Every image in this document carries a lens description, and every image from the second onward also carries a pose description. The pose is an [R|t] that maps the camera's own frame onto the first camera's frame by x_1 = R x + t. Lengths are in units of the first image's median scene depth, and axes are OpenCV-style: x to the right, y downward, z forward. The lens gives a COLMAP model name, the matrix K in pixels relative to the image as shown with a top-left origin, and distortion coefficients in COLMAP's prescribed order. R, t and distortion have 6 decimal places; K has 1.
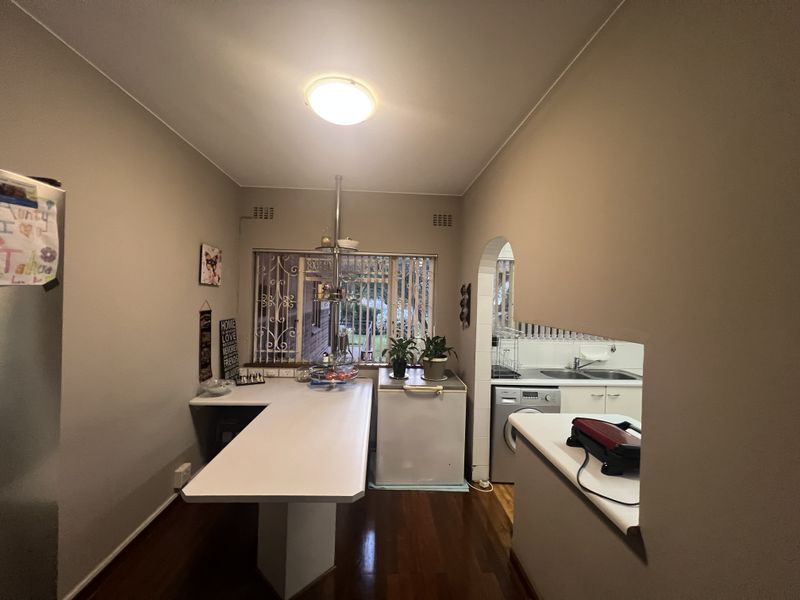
lens RADIAL K [[317.0, 0, 398.8], [0, 317.0, 298.0], [0, 0, 1]] dist [-0.008850, 0.001487]
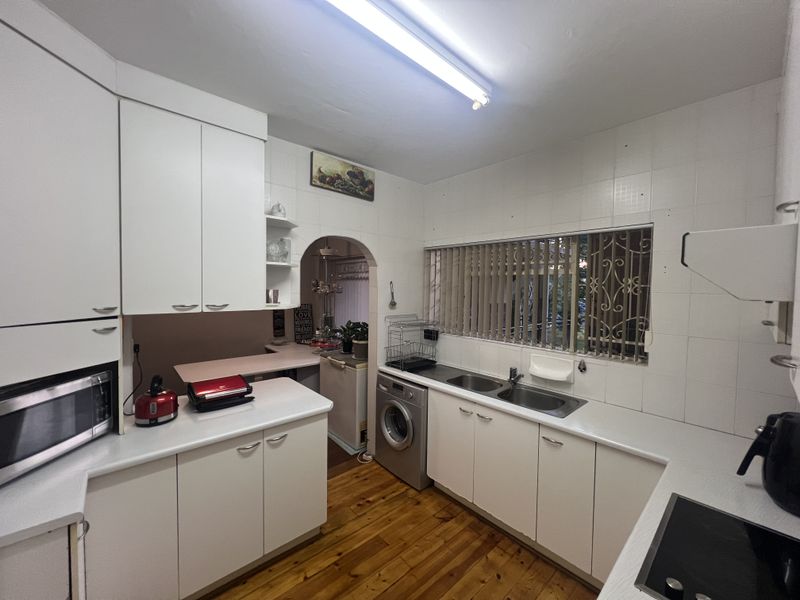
lens RADIAL K [[317.0, 0, 400.1], [0, 317.0, 299.5], [0, 0, 1]] dist [-0.008850, 0.001487]
pose [[0.621336, 0.011331, -0.783462, 1.150854], [0.004242, 0.999832, 0.017825, 0.016755], [0.783533, -0.014399, 0.621184, 0.390856]]
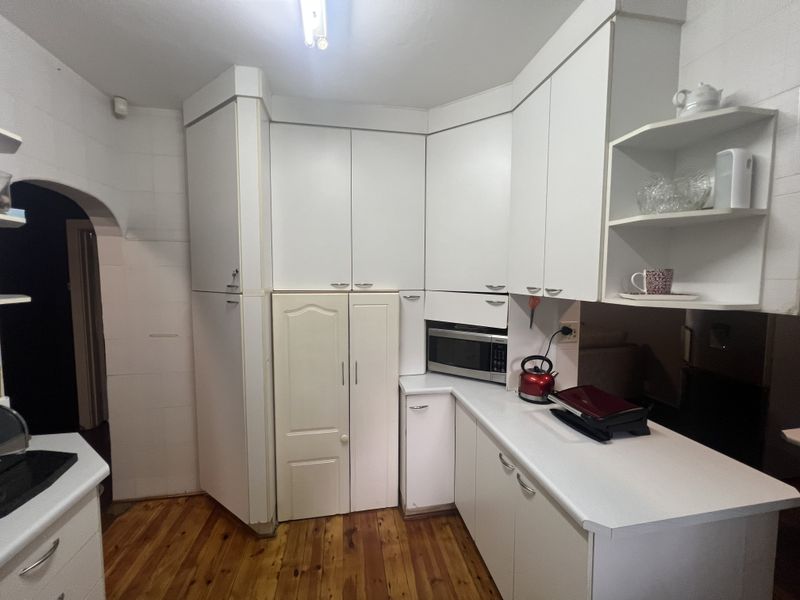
lens RADIAL K [[317.0, 0, 399.9], [0, 317.0, 297.9], [0, 0, 1]] dist [-0.008850, 0.001487]
pose [[-0.992920, -0.025467, -0.116027, 0.747147], [-0.033131, 0.997361, 0.064605, 0.025934], [0.114075, 0.067992, -0.991143, 0.961921]]
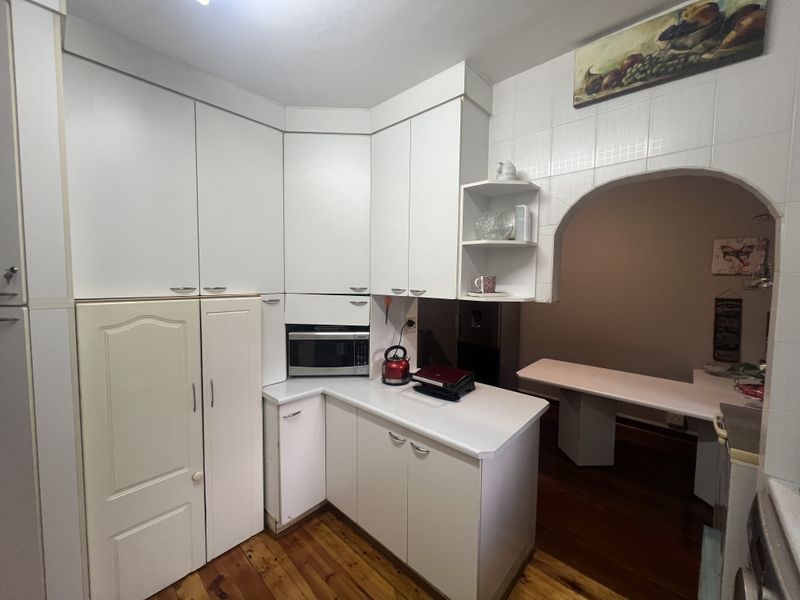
lens RADIAL K [[317.0, 0, 397.1], [0, 317.0, 297.6], [0, 0, 1]] dist [-0.008850, 0.001487]
pose [[-0.722432, 0.004487, -0.691428, 0.913738], [-0.032907, 0.998623, 0.040864, 0.026304], [0.690659, 0.052274, -0.721289, 0.919921]]
